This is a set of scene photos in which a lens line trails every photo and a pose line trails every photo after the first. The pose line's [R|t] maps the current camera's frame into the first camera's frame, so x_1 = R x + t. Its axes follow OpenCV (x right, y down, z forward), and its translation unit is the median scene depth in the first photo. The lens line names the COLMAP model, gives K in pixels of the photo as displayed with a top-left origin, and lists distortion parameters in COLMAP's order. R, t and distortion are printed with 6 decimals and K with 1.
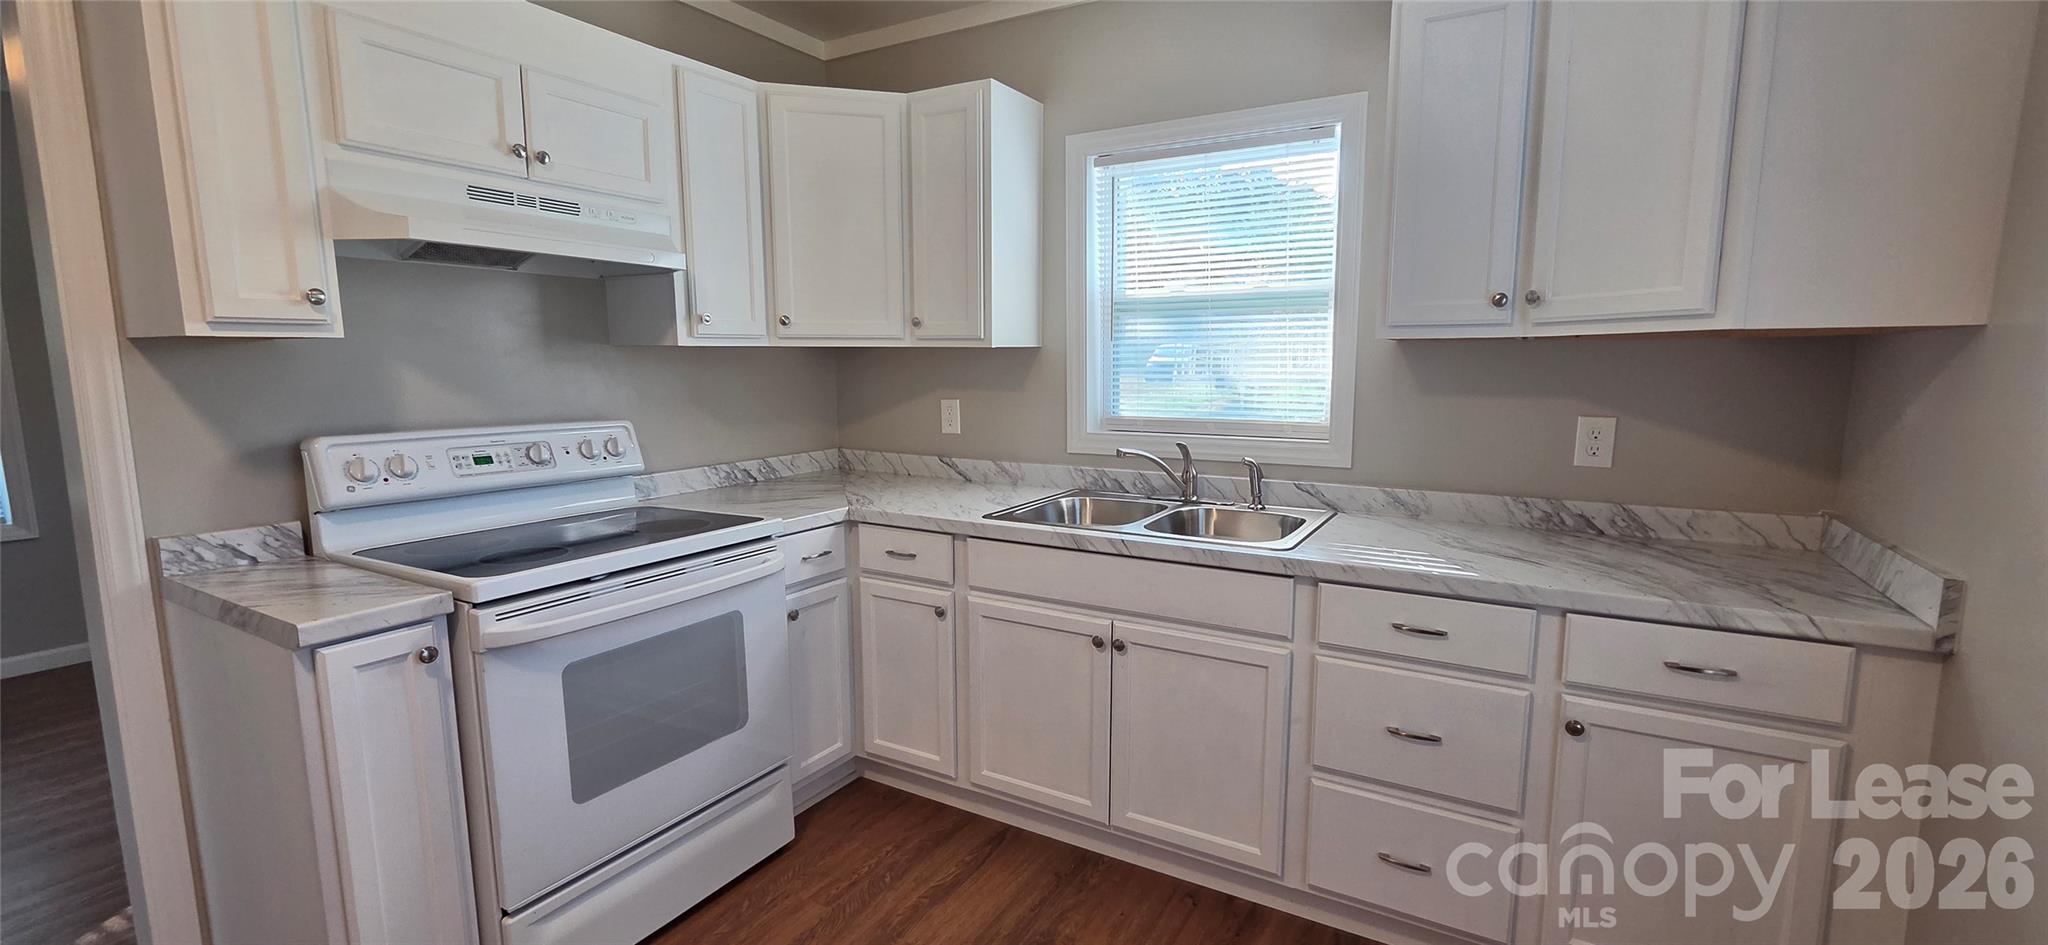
lens RADIAL K [[871.8, 0, 1032.5], [0, 871.8, 479.3], [0, 0, 1]] dist [-0.002094, 0.000078]
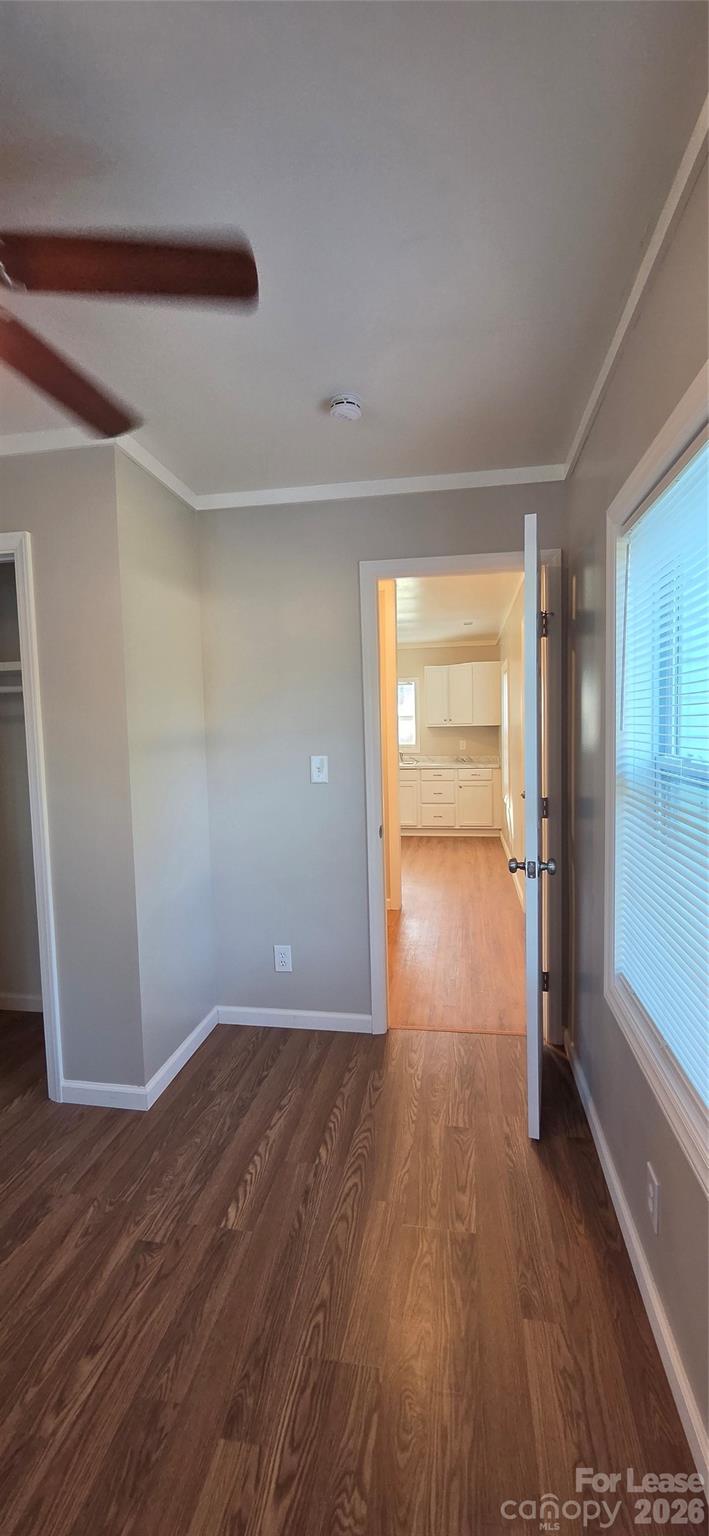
lens RADIAL K [[642.8, 0, 359.9], [0, 642.8, 772.8], [0, 0, 1]] dist [-0.031296, 0.013812]
pose [[0.937530, -0.040152, 0.345581, -1.299912], [0.063081, 0.996472, -0.055356, 0.300586], [-0.342139, 0.073698, 0.936755, -2.428750]]
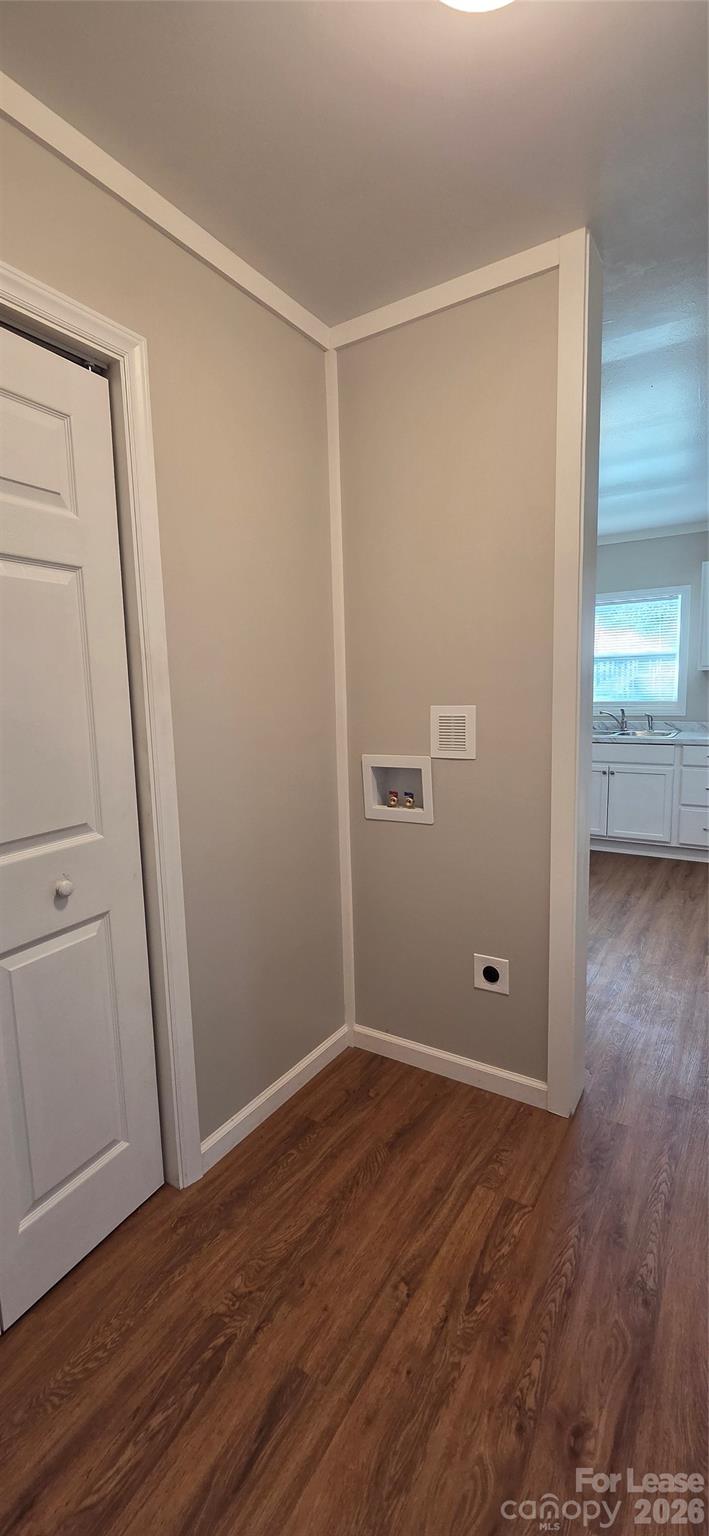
lens RADIAL K [[653.8, 0, 349.0], [0, 653.8, 775.2], [0, 0, 1]] dist [-0.002094, 0.000078]
pose [[0.998495, -0.018323, -0.051694, -0.684826], [0.018455, 0.999828, 0.002080, 0.172279], [0.051647, -0.003031, 0.998661, -1.299524]]
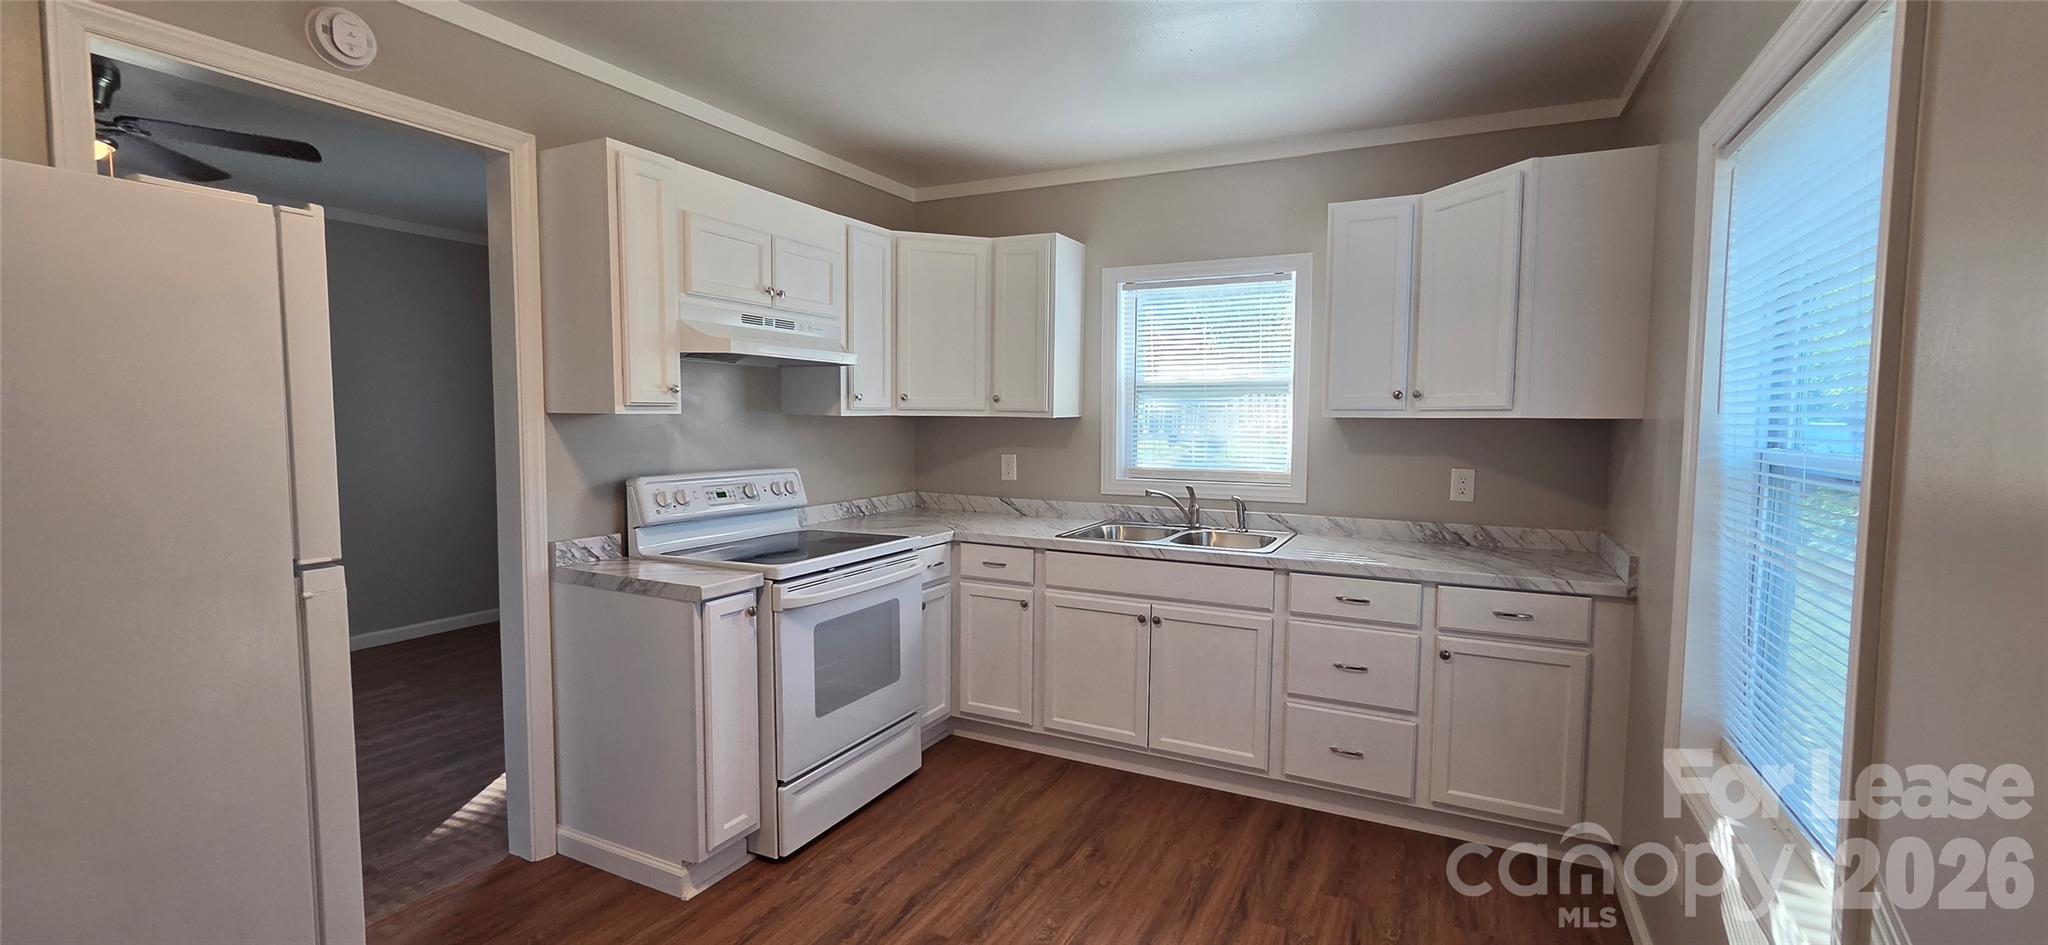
lens RADIAL K [[871.8, 0, 1032.5], [0, 871.8, 479.3], [0, 0, 1]] dist [-0.002094, 0.000078]
pose [[0.998197, 0.004304, 0.059863, -0.196246], [-0.000609, 0.998100, -0.061606, 0.040819], [-0.060014, 0.061458, 0.996304, -0.469207]]
